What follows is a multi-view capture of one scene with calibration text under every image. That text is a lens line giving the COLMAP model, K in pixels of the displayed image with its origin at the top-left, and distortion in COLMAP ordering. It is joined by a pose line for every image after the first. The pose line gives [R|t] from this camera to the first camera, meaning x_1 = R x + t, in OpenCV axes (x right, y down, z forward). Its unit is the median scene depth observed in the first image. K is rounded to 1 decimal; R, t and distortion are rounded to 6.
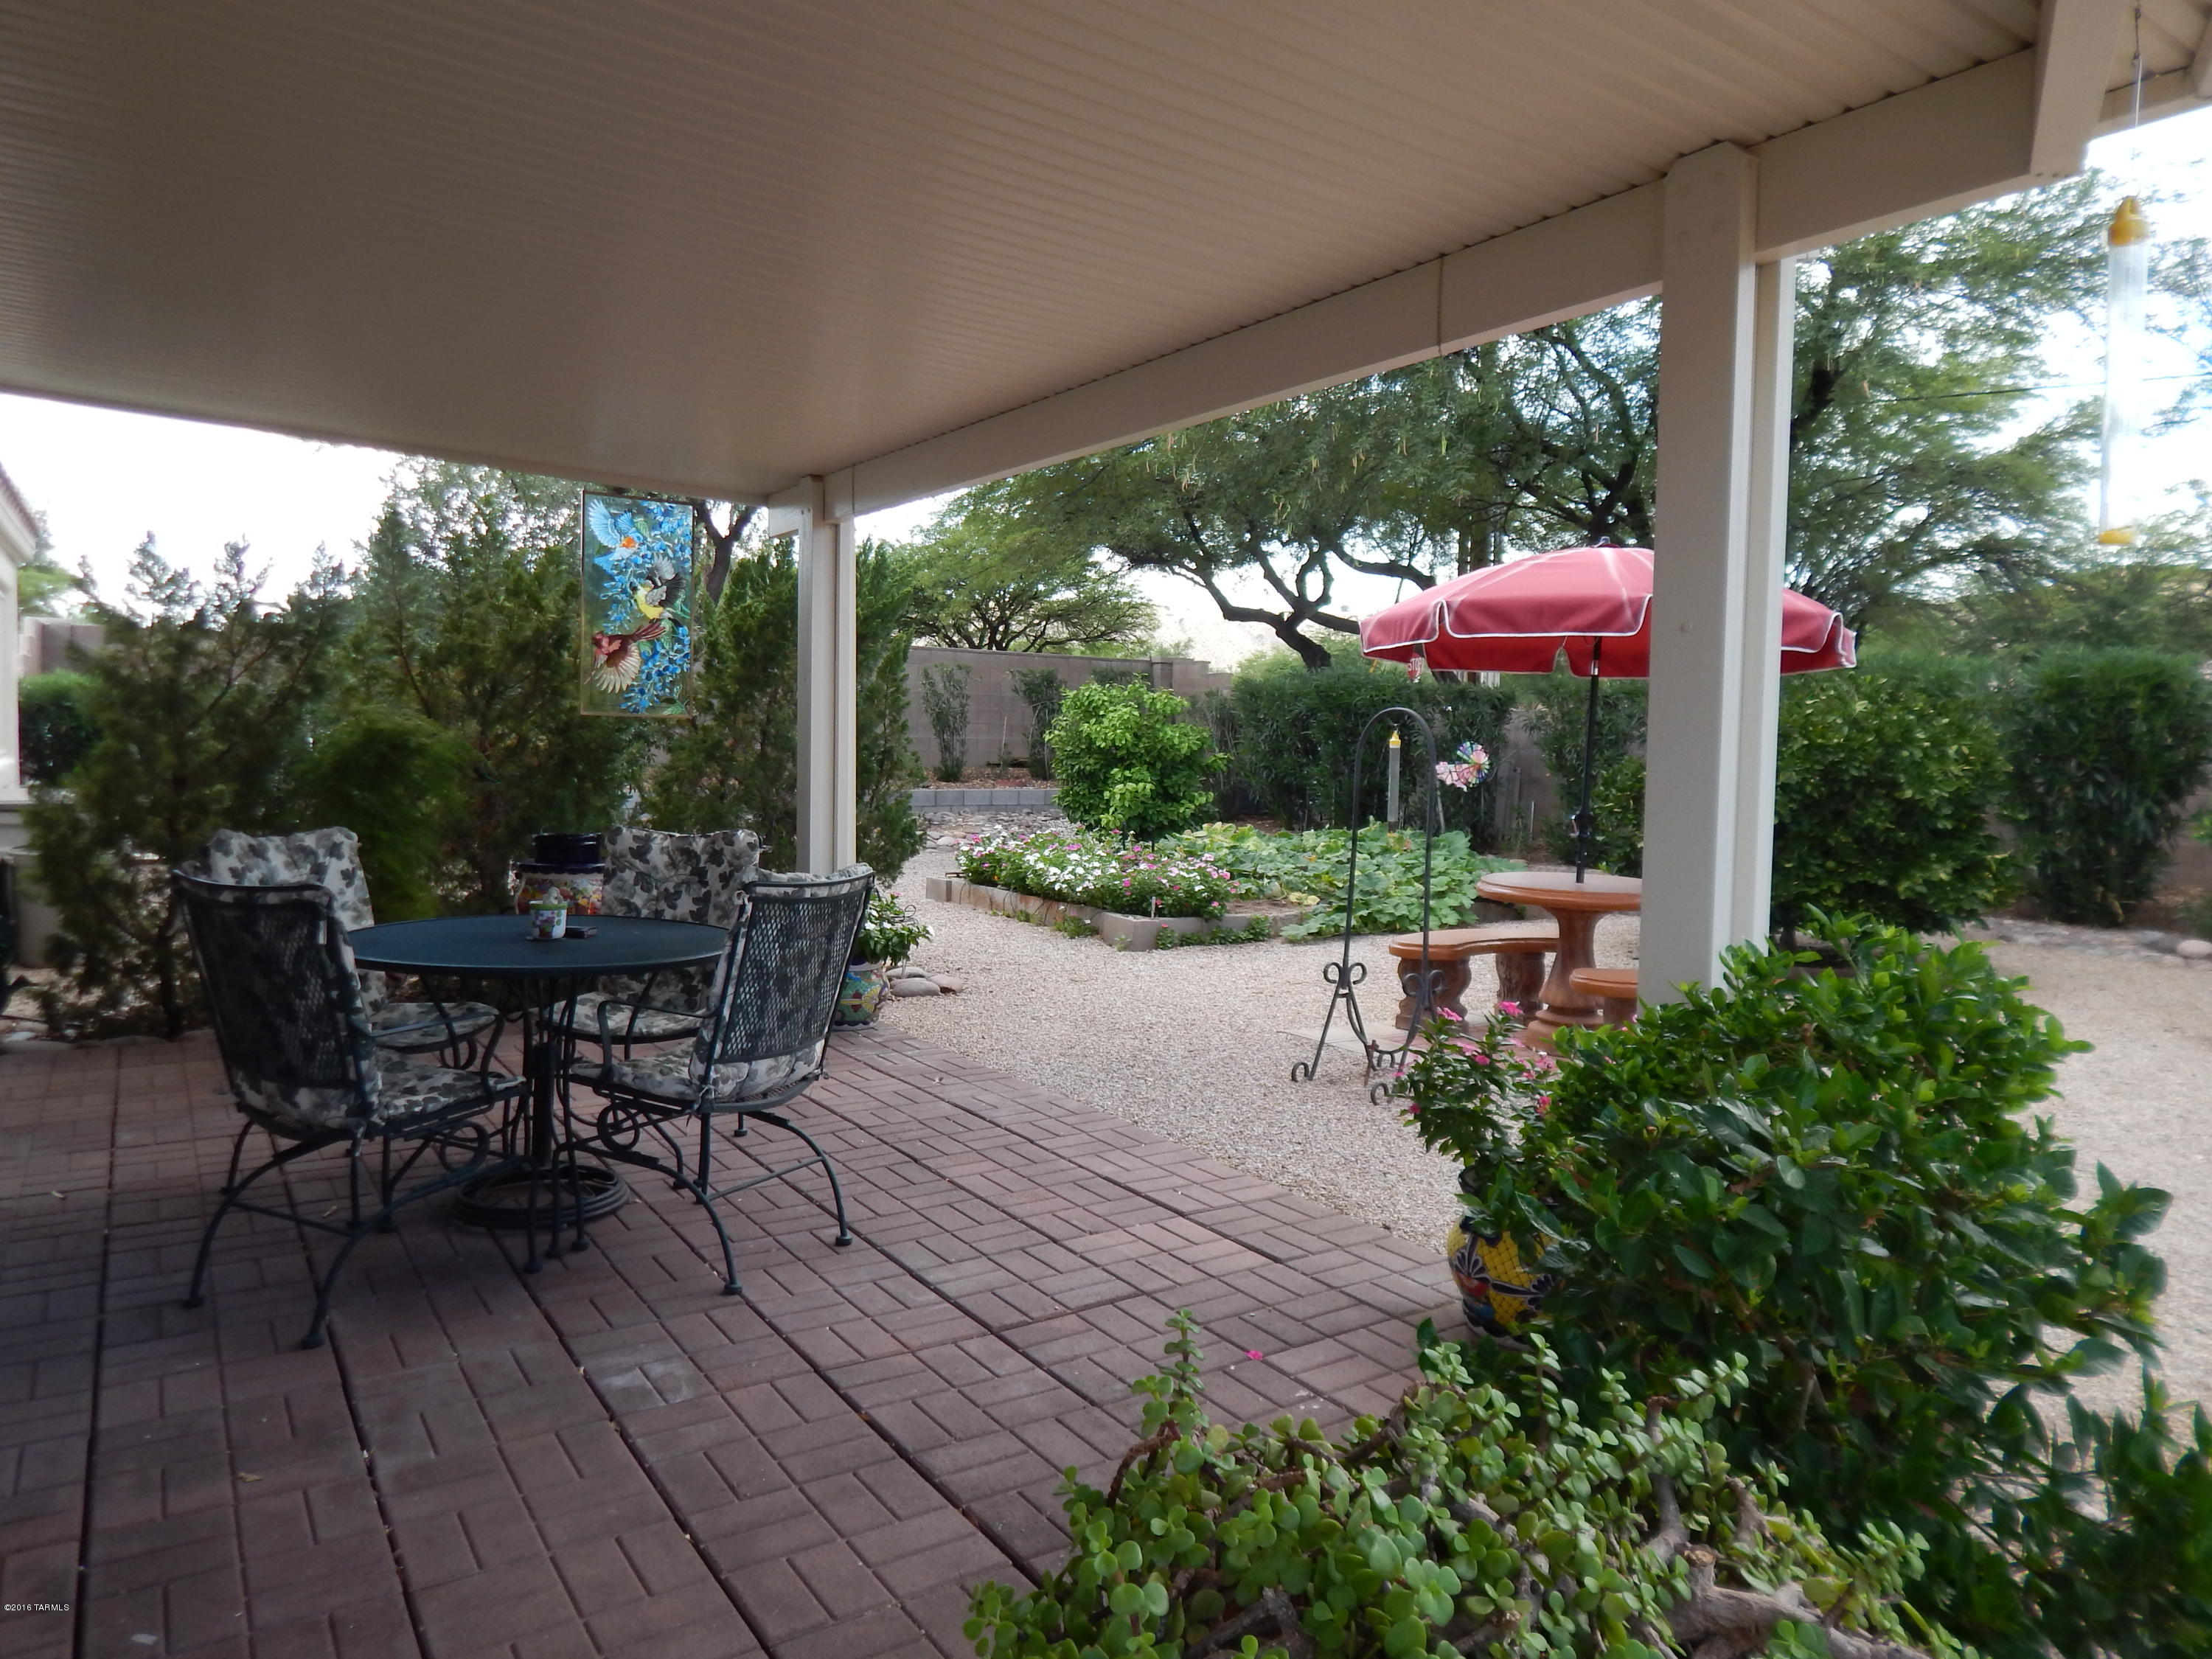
lens RADIAL K [[1452.0, 0, 1106.2], [0, 1452.0, 817.3], [0, 0, 1]] dist [0.002649, -0.010234]
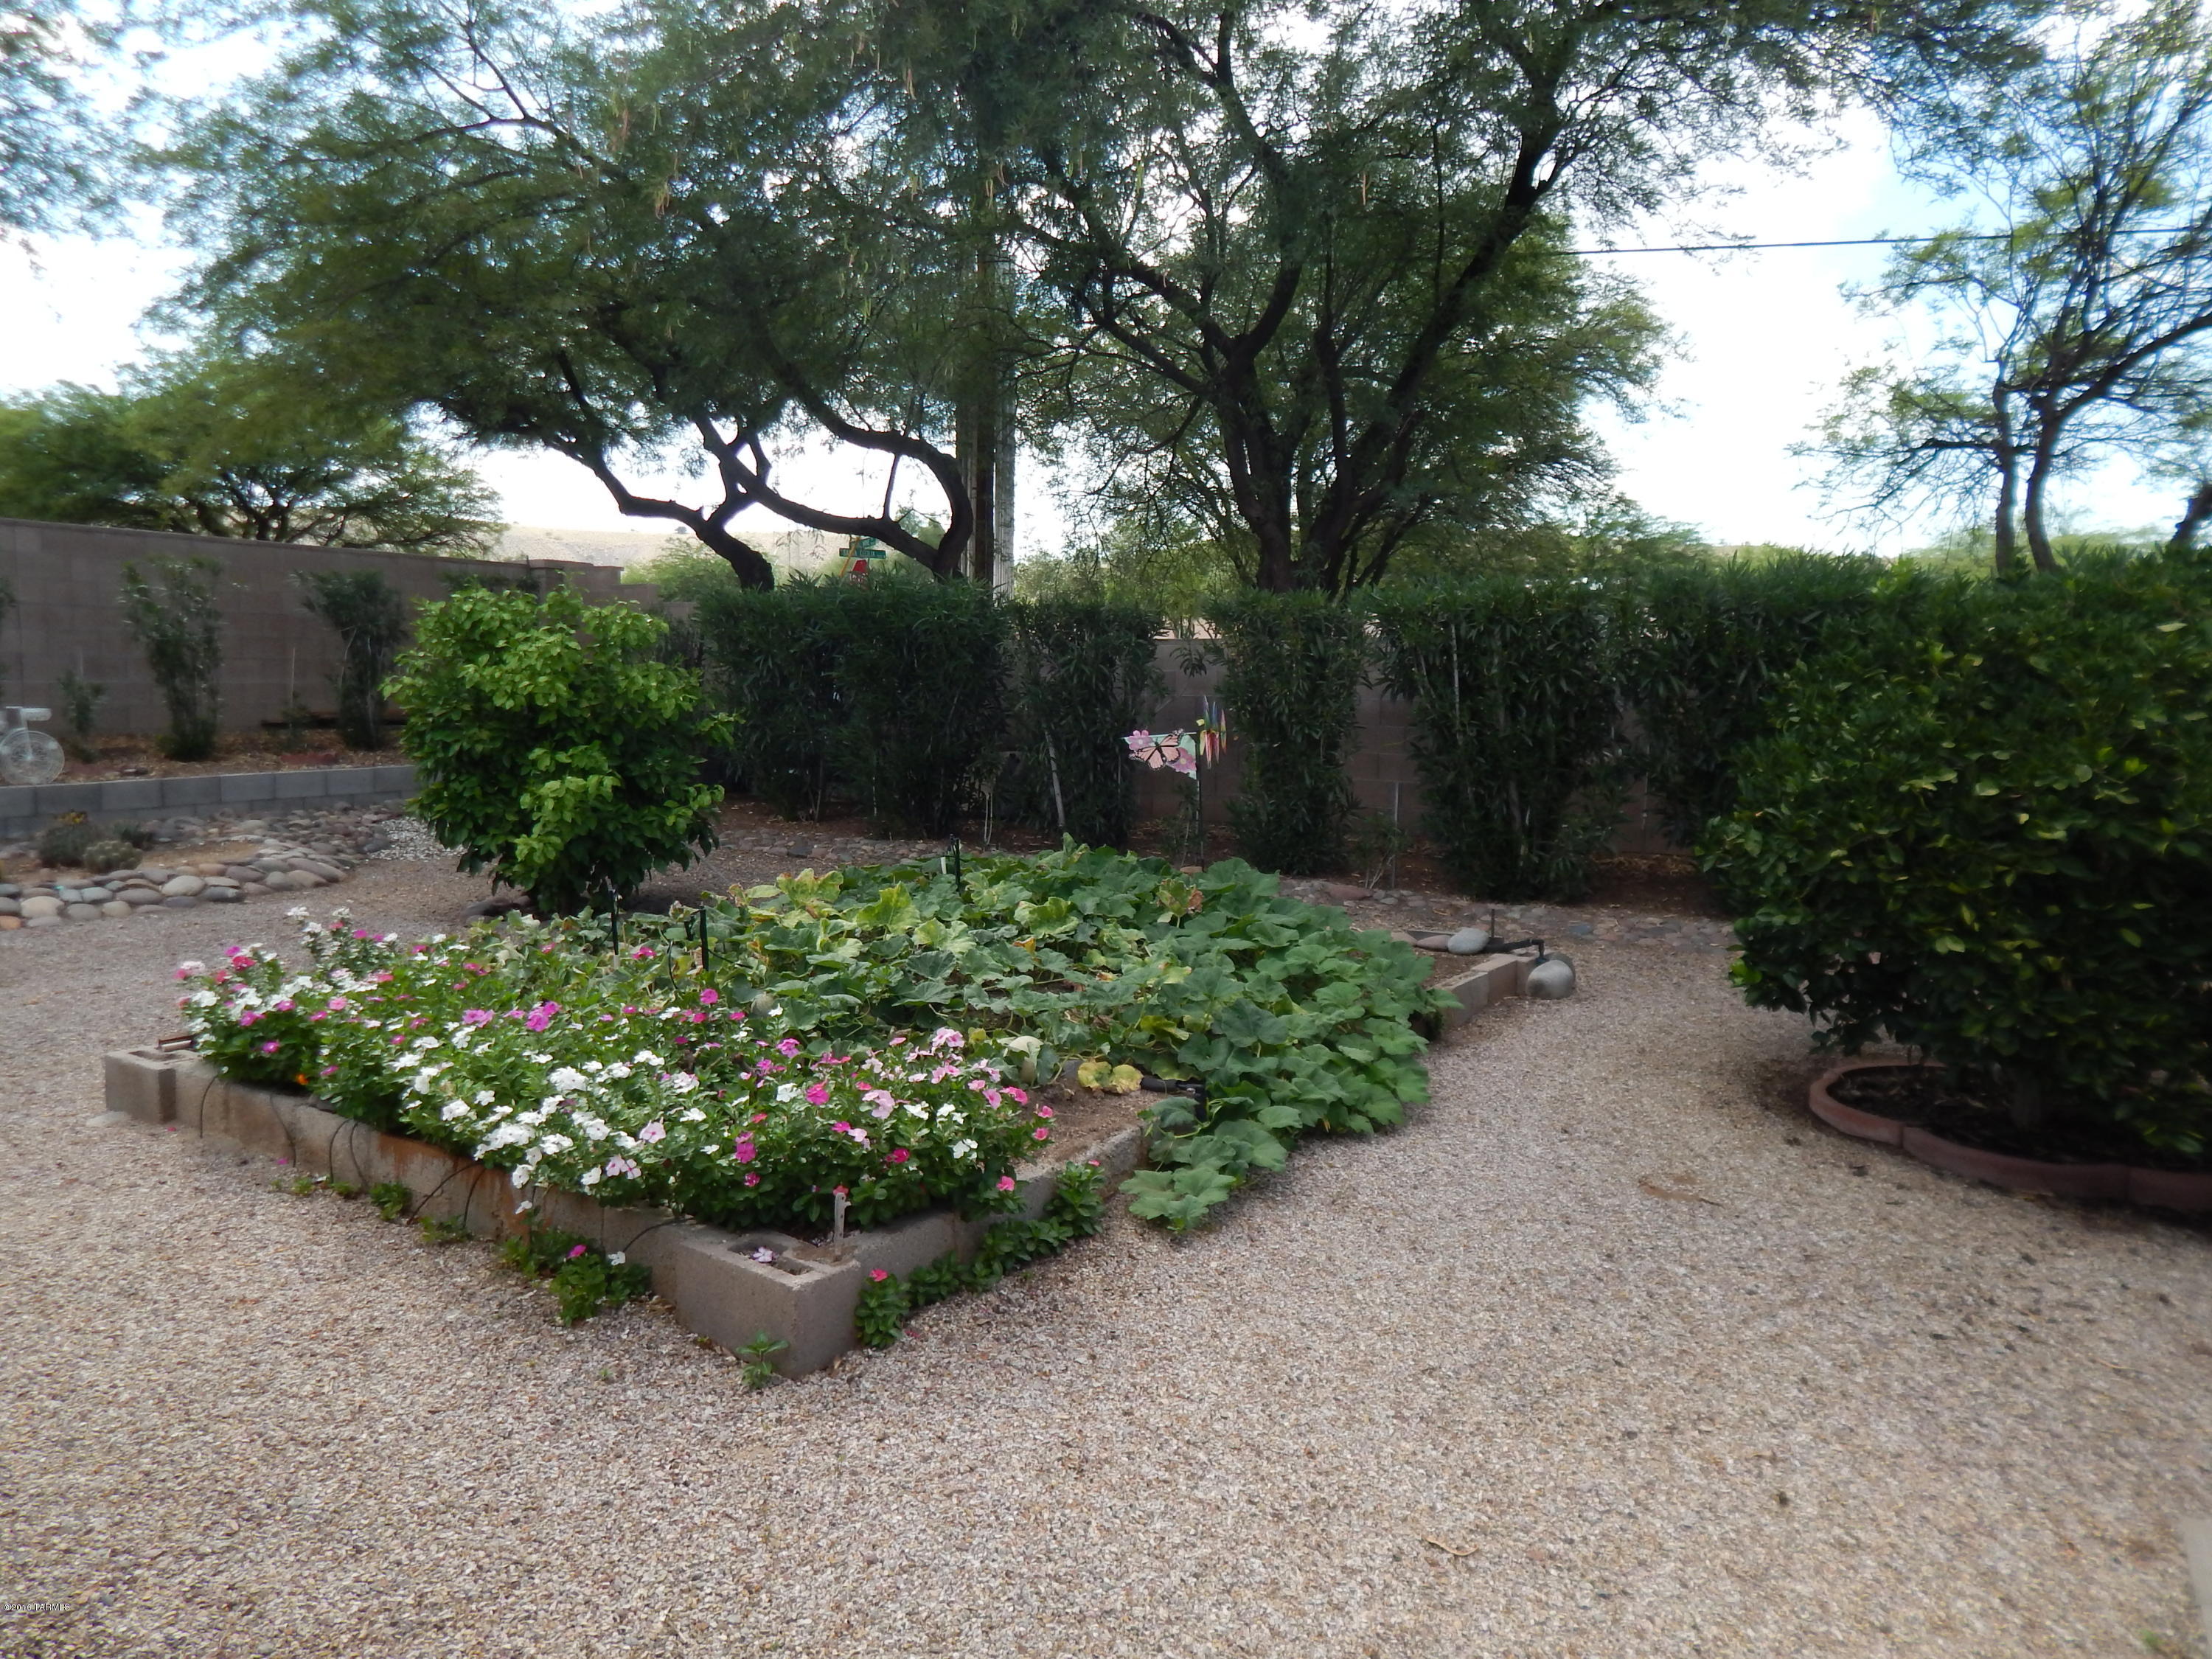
lens RADIAL K [[1452.0, 0, 1097.9], [0, 1452.0, 823.5], [0, 0, 1]] dist [0.002649, -0.010234]
pose [[0.905809, -0.051381, 0.420560, -0.031672], [0.028621, 0.997773, 0.060256, -0.031439], [-0.422719, -0.042544, 0.905262, 0.415834]]
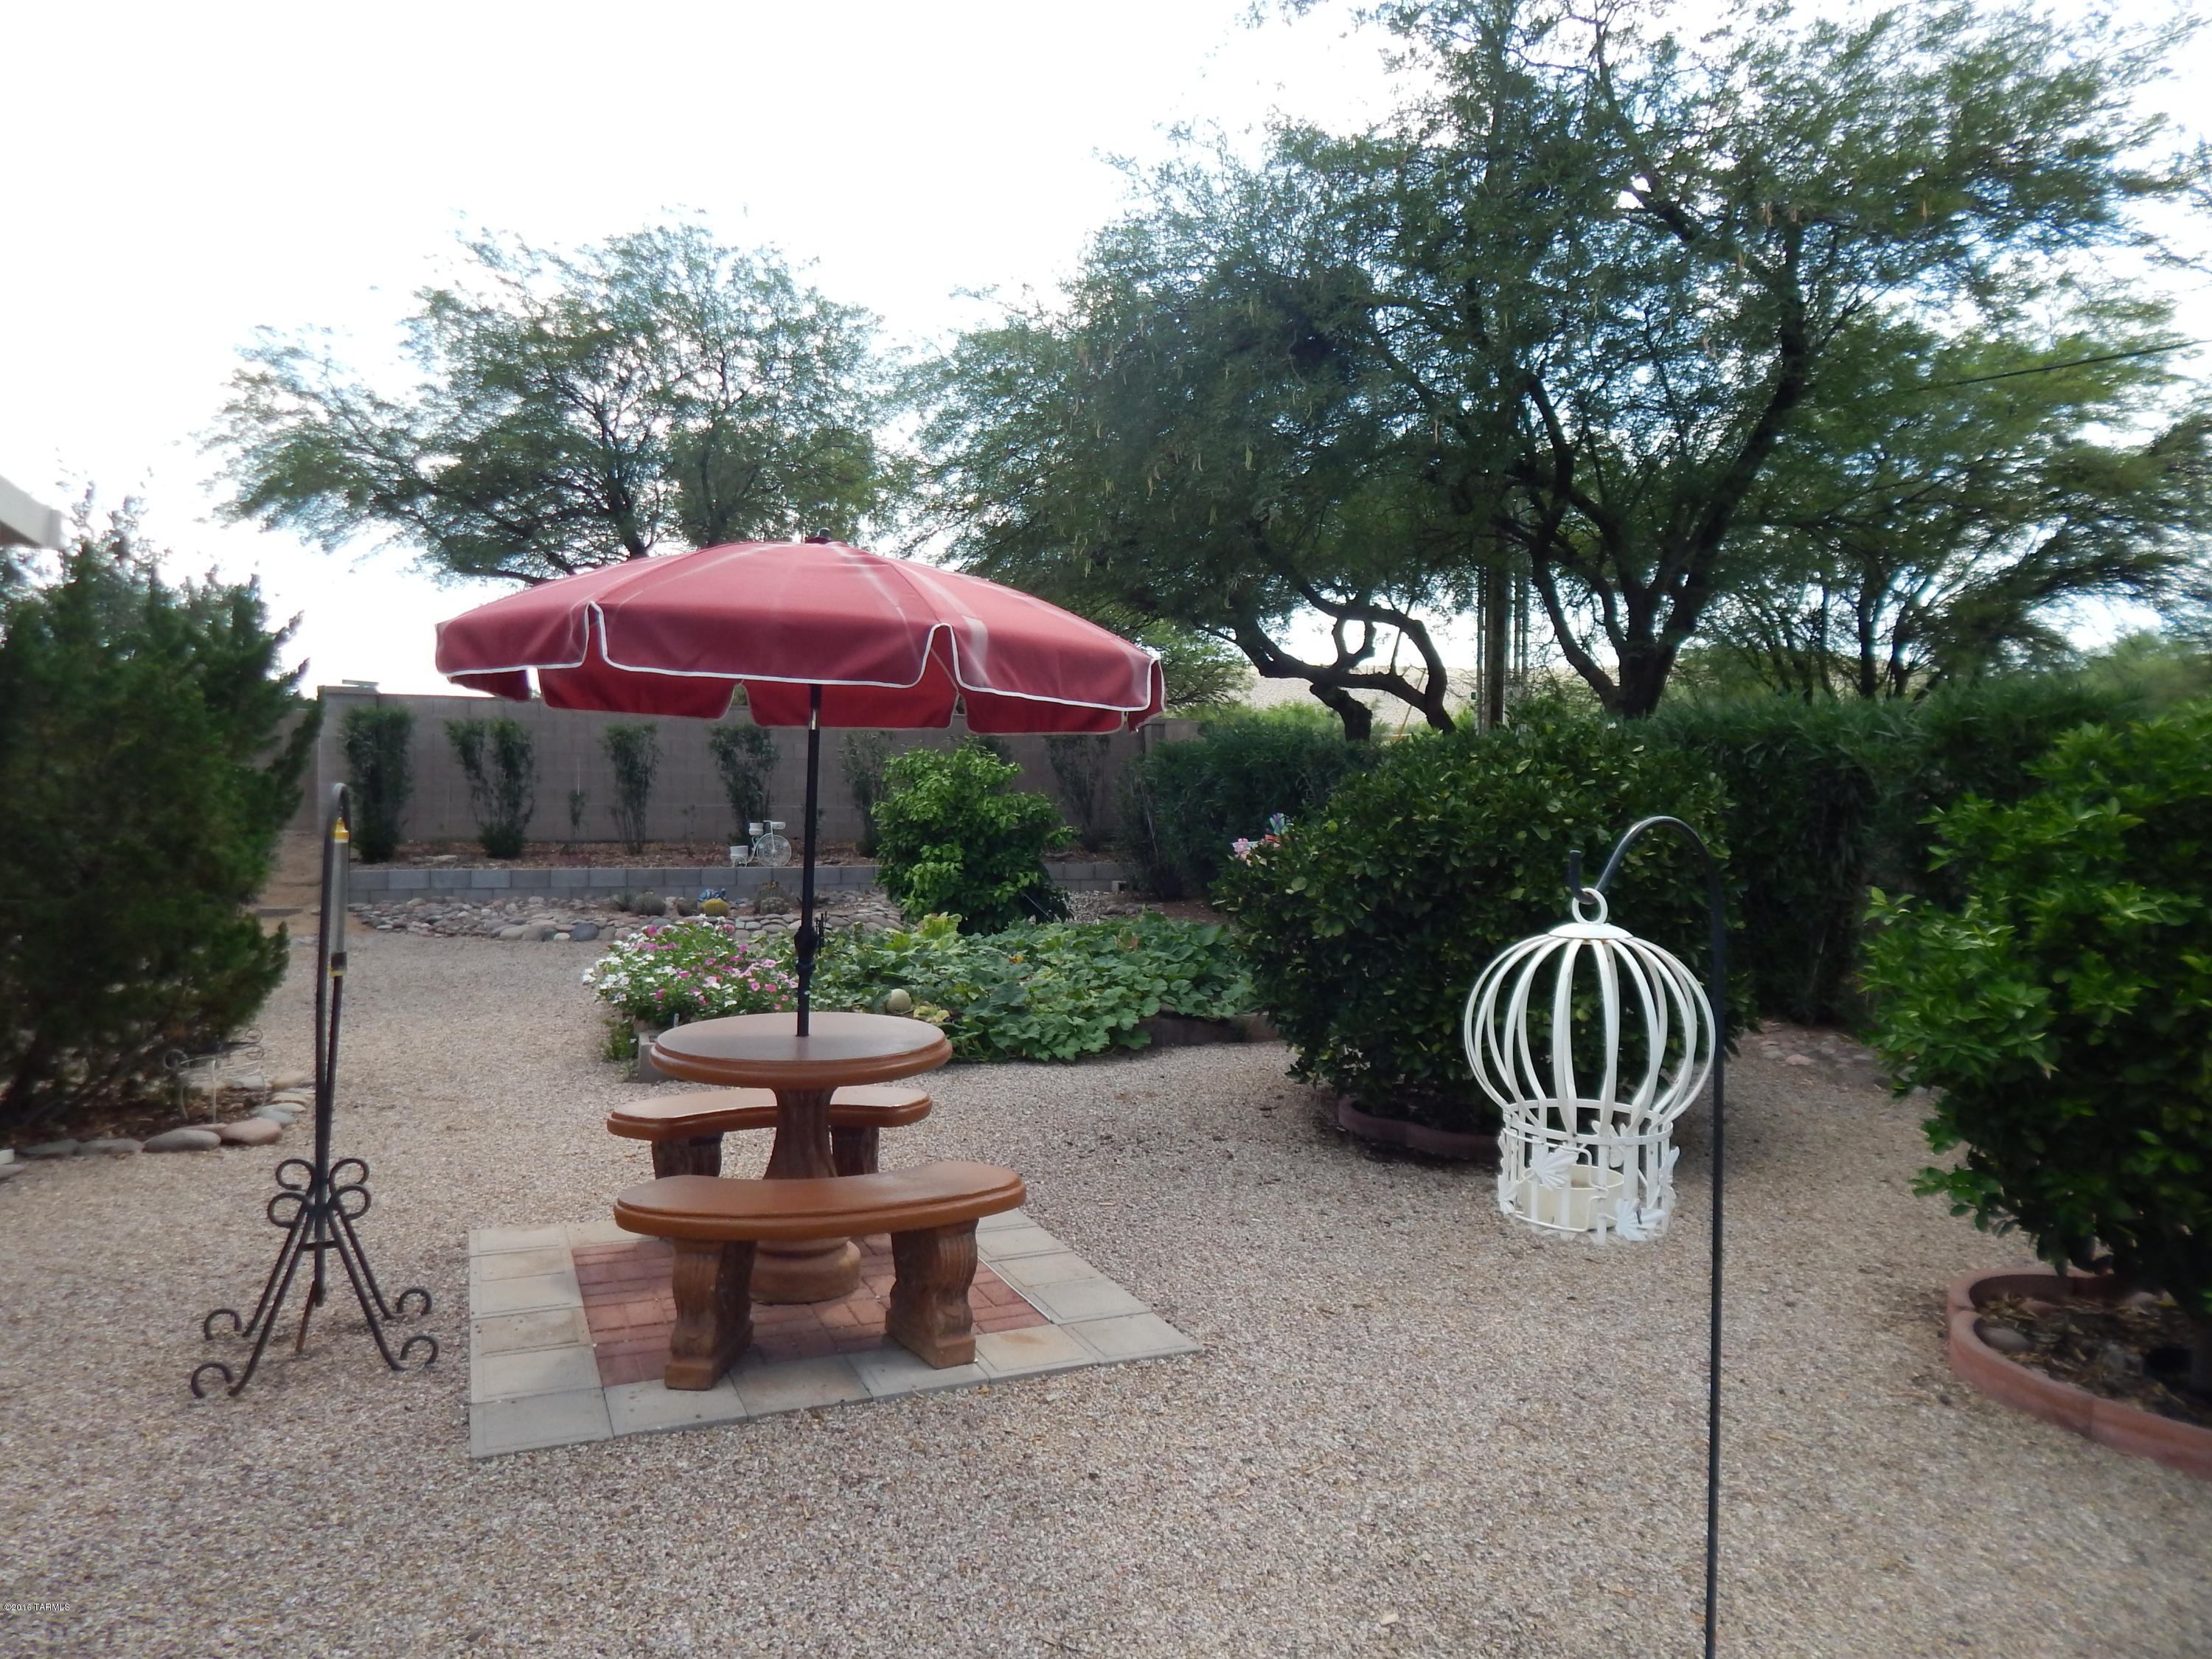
lens RADIAL K [[1452.0, 0, 1099.9], [0, 1452.0, 842.3], [0, 0, 1]] dist [0.002649, -0.010234]
pose [[0.985780, -0.003593, -0.168002, 0.247060], [-0.001068, 0.999617, -0.027645, -0.011204], [0.168037, 0.027432, 0.985399, 0.153327]]
